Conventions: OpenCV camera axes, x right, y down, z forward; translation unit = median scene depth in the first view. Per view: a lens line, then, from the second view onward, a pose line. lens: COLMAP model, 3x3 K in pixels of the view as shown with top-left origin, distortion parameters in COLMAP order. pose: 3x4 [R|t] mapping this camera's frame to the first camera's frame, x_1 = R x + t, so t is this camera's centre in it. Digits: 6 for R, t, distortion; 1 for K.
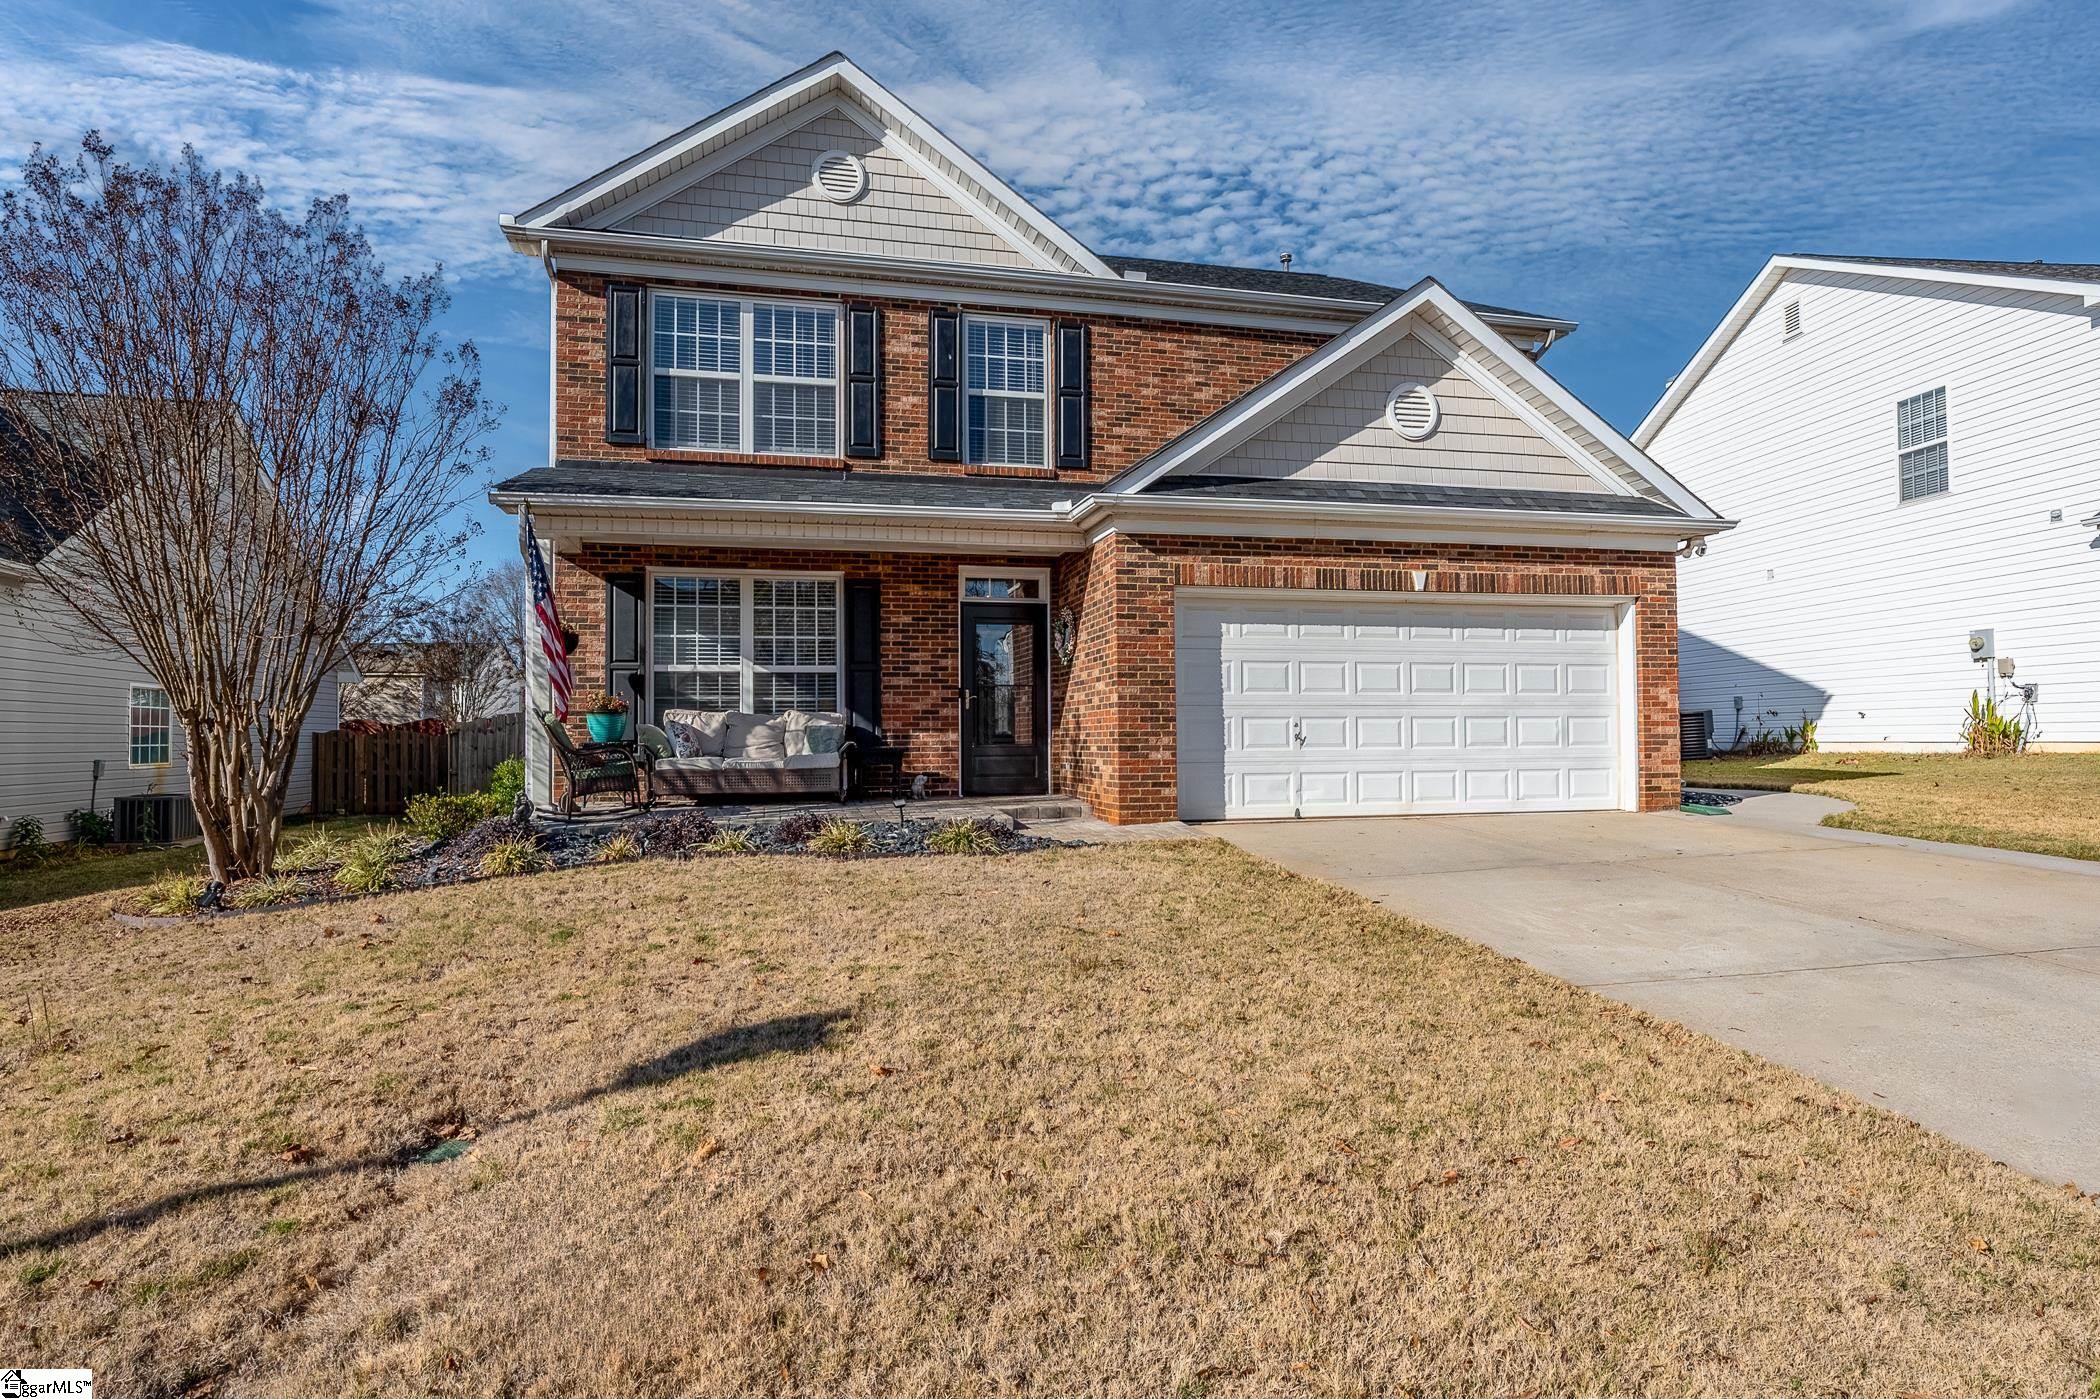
lens RADIAL K [[1178.1, 0, 1053.4], [0, 1178.1, 697.7], [0, 0, 1]] dist [0.004530, -0.000366]
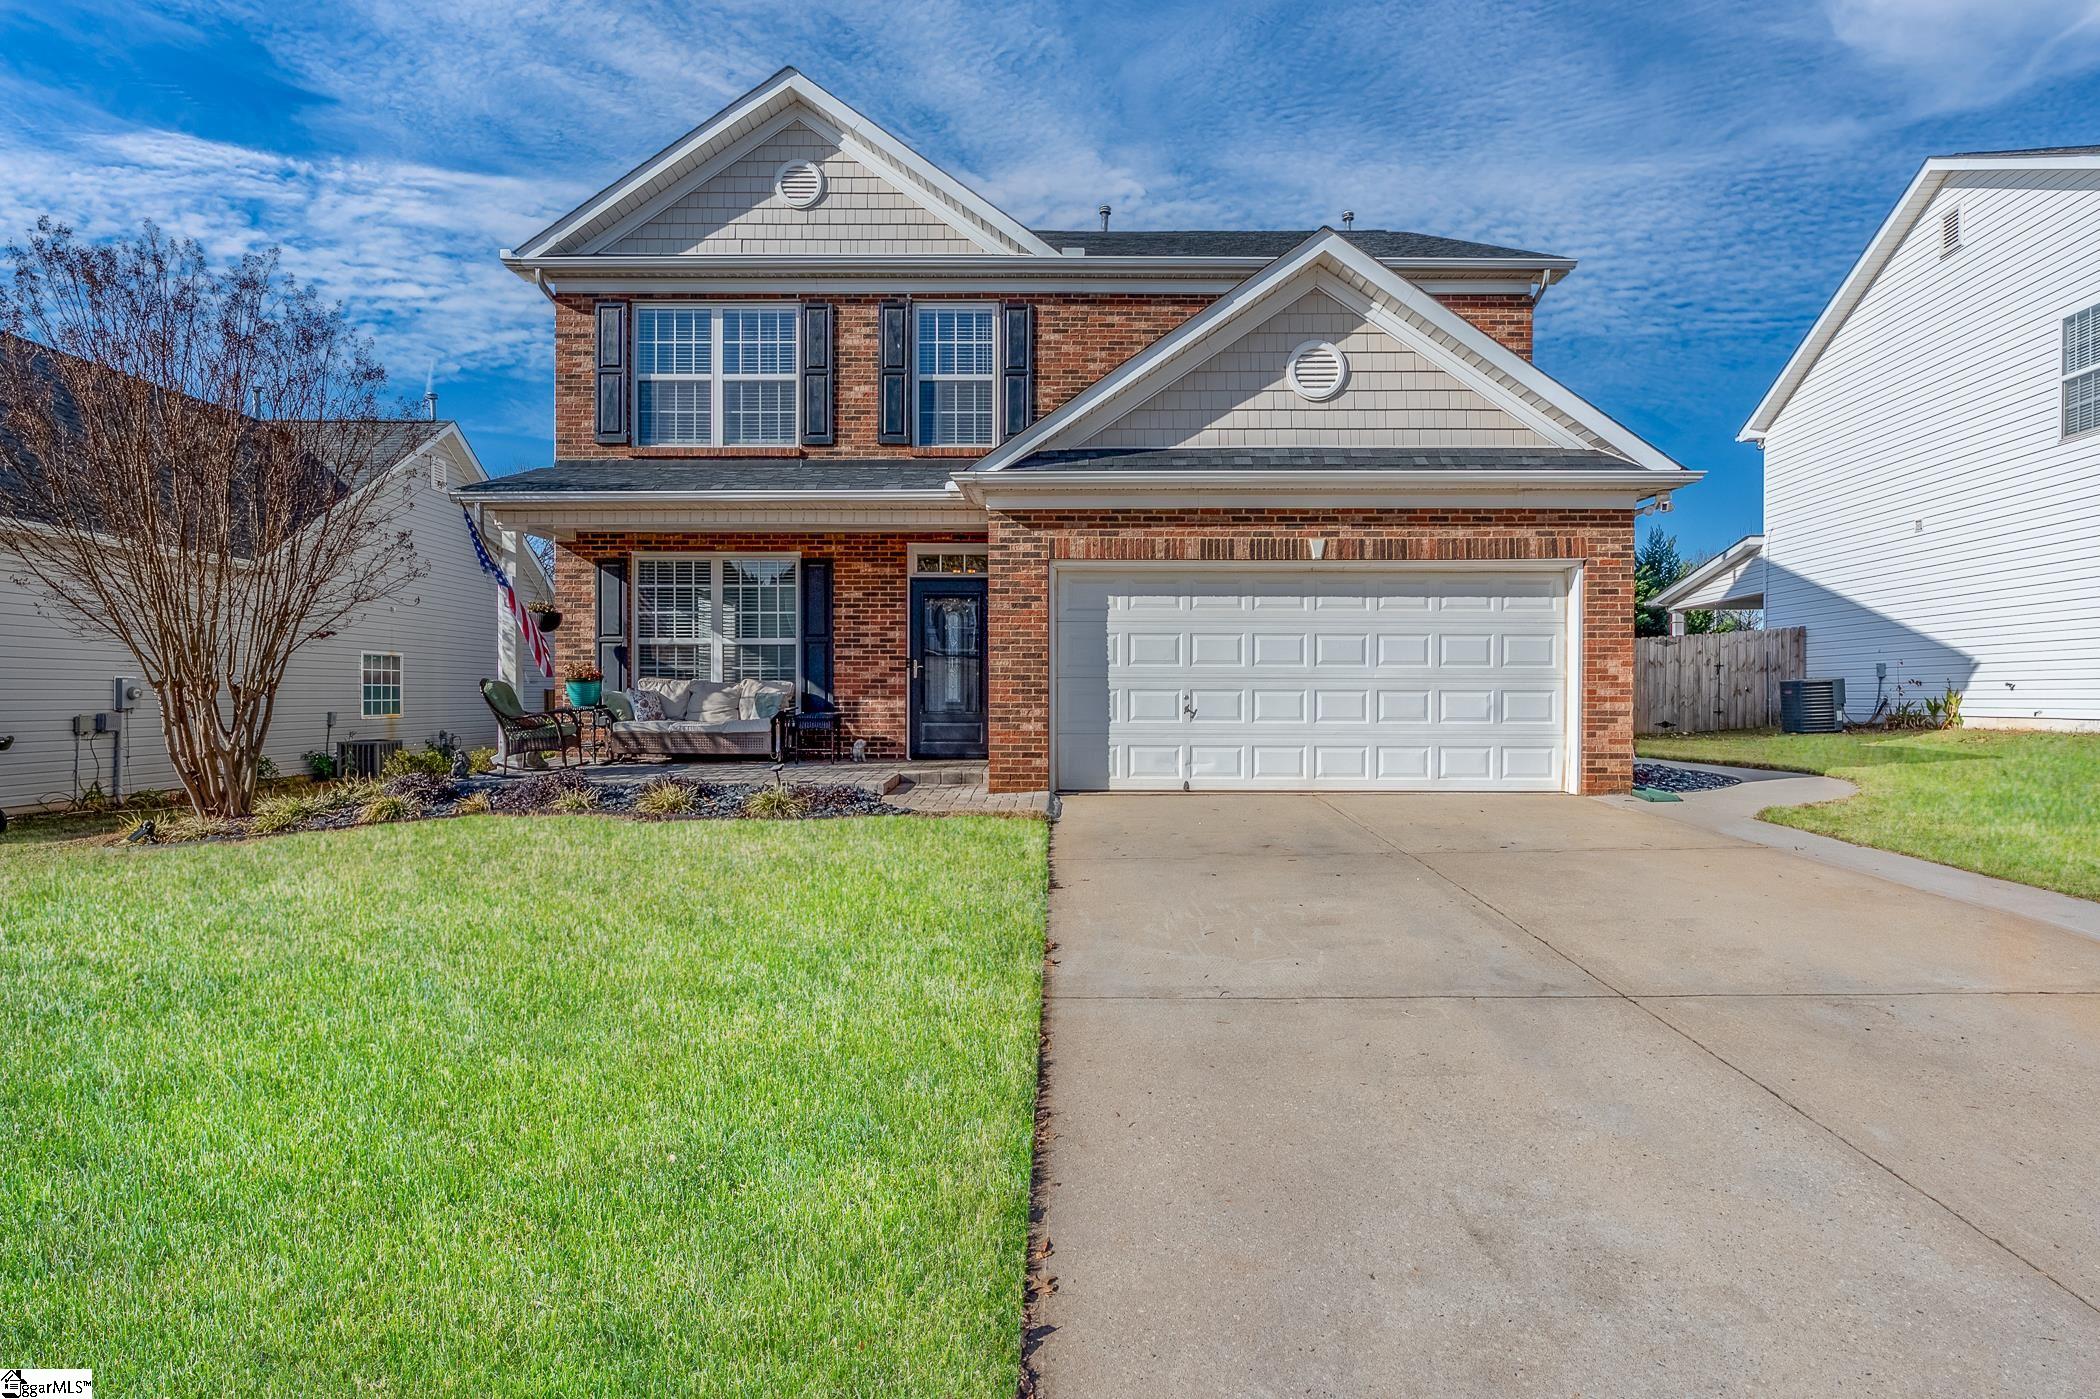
lens RADIAL K [[1075.0, 0, 1046.8], [0, 1075.0, 700.2], [0, 0, 1]] dist [0.000882, 0.001114]
pose [[0.969335, 0.010923, -0.245498, 0.294733], [-0.000845, 0.999154, 0.041119, -0.011014], [0.245740, -0.039650, 0.968525, 0.087282]]
